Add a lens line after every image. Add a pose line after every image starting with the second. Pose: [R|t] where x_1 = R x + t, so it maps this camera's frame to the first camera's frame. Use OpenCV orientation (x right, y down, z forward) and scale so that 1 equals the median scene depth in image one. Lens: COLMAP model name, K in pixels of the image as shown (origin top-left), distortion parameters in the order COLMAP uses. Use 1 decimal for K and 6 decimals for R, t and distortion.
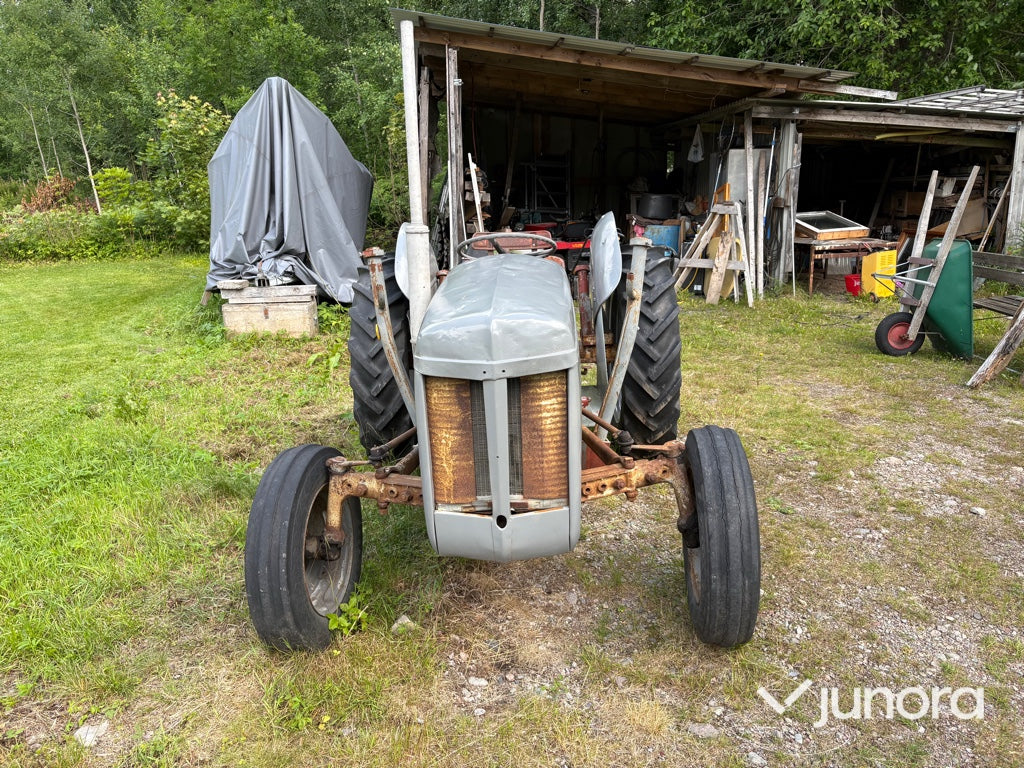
lens RADIAL K [[776.8, 0, 509.4], [0, 776.8, 381.0], [0, 0, 1]] dist [0.047092, -0.045479]
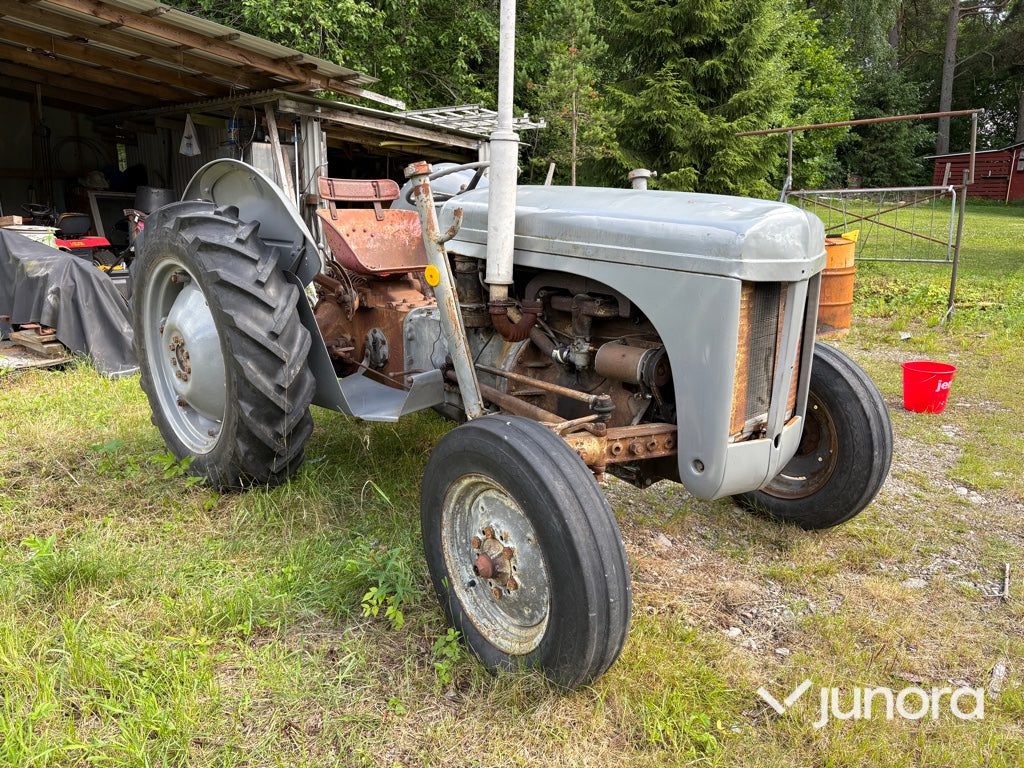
lens RADIAL K [[776.8, 0, 509.4], [0, 776.8, 381.0], [0, 0, 1]] dist [0.047092, -0.045479]
pose [[0.704348, -0.126094, 0.698566, -0.238411], [0.146794, 0.988698, 0.030455, 0.009605], [-0.694511, 0.081094, 0.714897, 0.148942]]
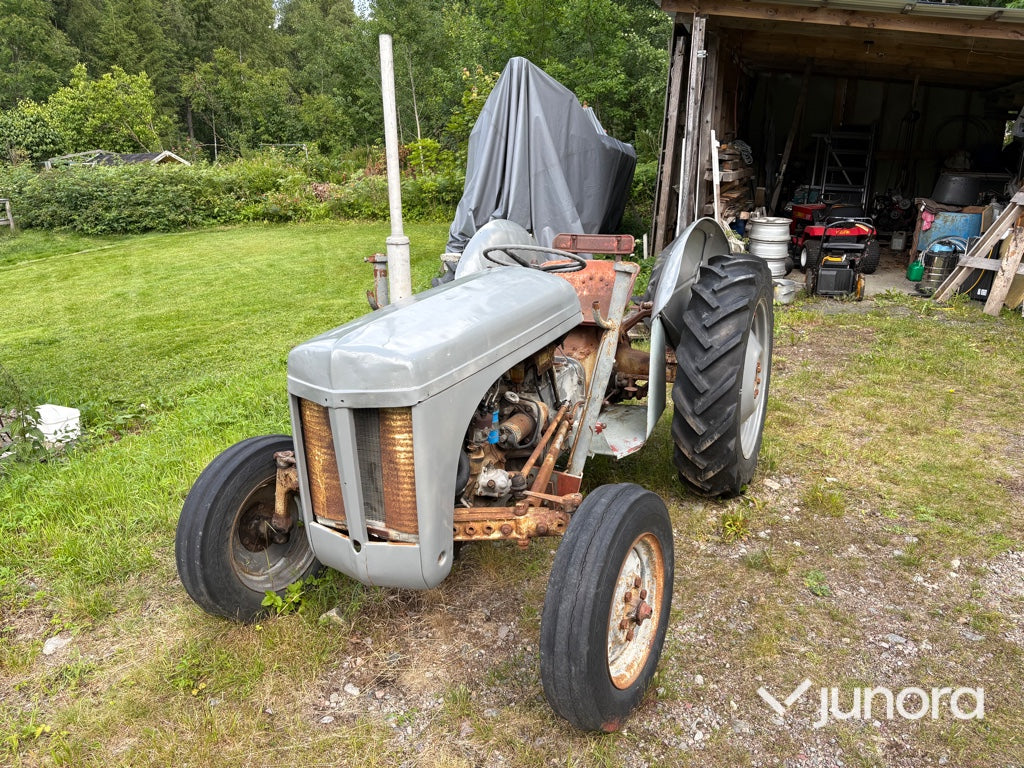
lens RADIAL K [[776.8, 0, 509.4], [0, 776.8, 381.0], [0, 0, 1]] dist [0.047092, -0.045479]
pose [[0.911204, 0.127547, -0.391713, 0.146072], [-0.109801, 0.991660, 0.067478, -0.032783], [0.397053, -0.018476, 0.917610, 0.041218]]
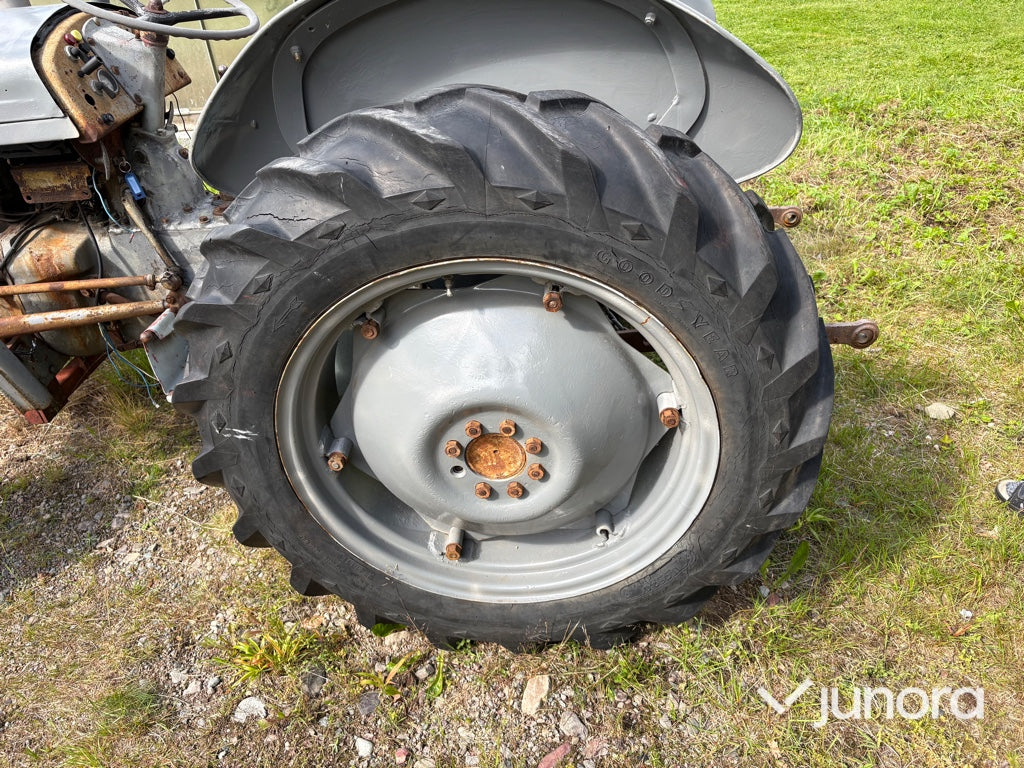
lens RADIAL K [[771.2, 0, 512.0], [0, 771.2, 384.0], [0, 0, 1]] dist [0.047651, -0.055634]
pose [[-0.036318, 0.606900, -0.793948, 0.218698], [-0.186276, 0.776437, 0.602036, -0.129903], [0.981826, 0.169758, 0.084852, 0.493190]]
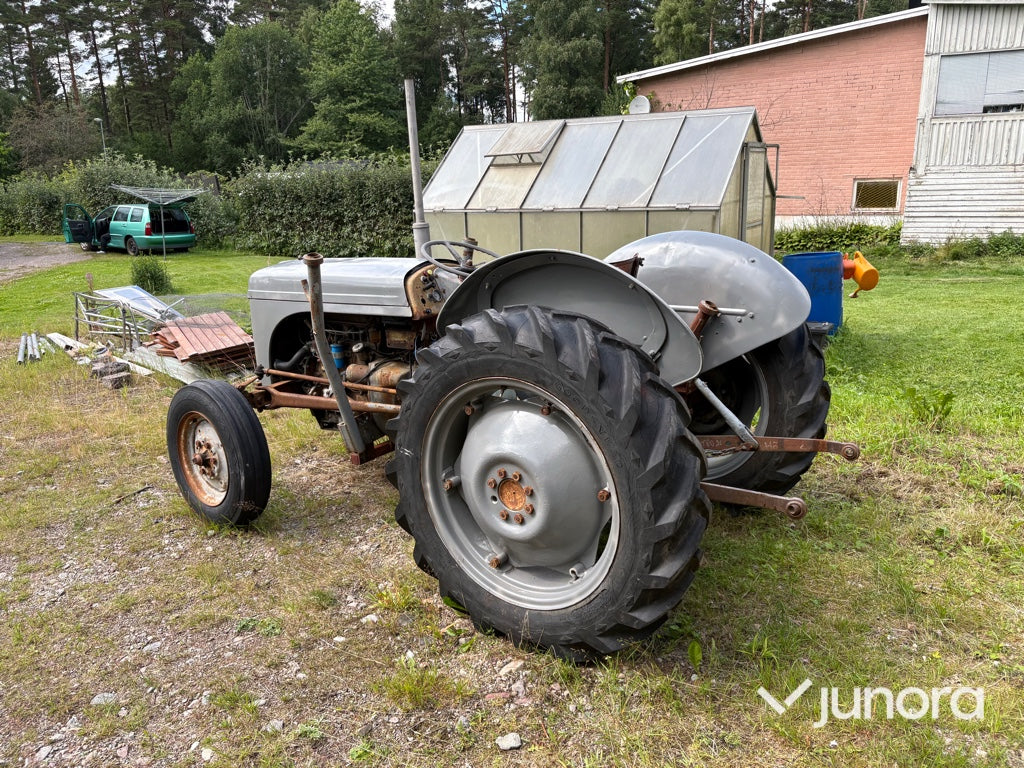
lens RADIAL K [[776.8, 0, 509.4], [0, 776.8, 381.0], [0, 0, 1]] dist [0.047092, -0.045479]
pose [[-0.560365, 0.256513, -0.787523, 0.322478], [-0.157031, 0.900682, 0.405108, -0.178812], [0.813223, 0.350674, -0.464431, 0.628329]]
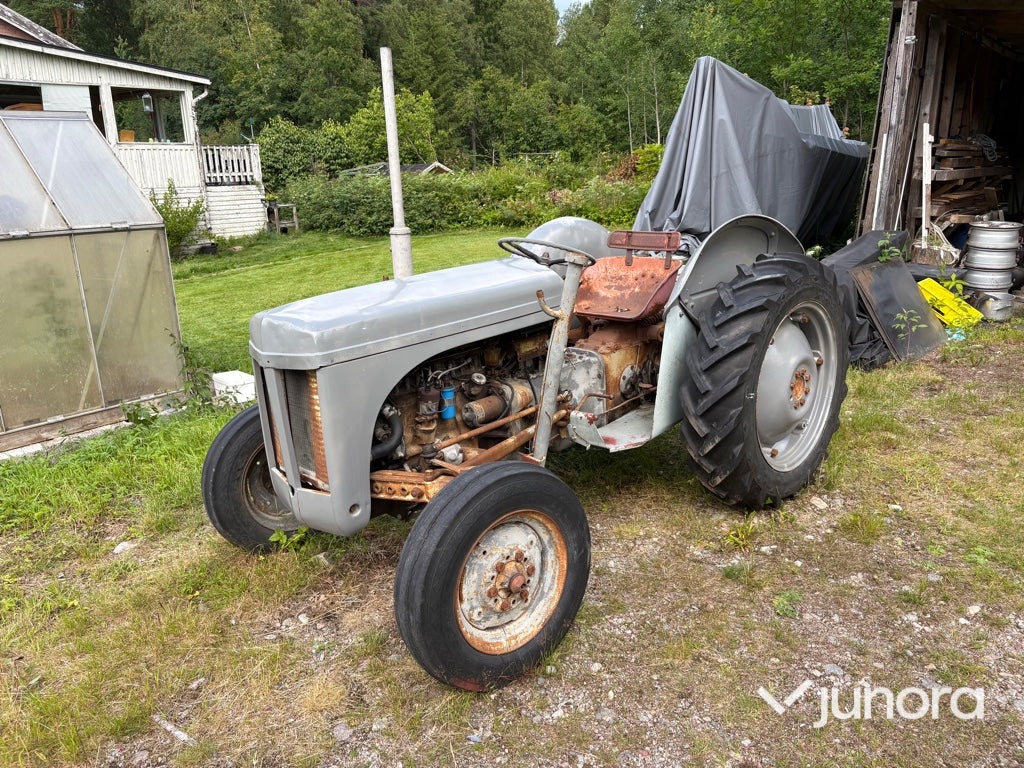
lens RADIAL K [[776.8, 0, 509.4], [0, 776.8, 381.0], [0, 0, 1]] dist [0.047092, -0.045479]
pose [[0.721986, 0.186006, -0.666437, 0.264849], [-0.157301, 0.982092, 0.103694, -0.041484], [0.673790, 0.029966, 0.738315, 0.093937]]
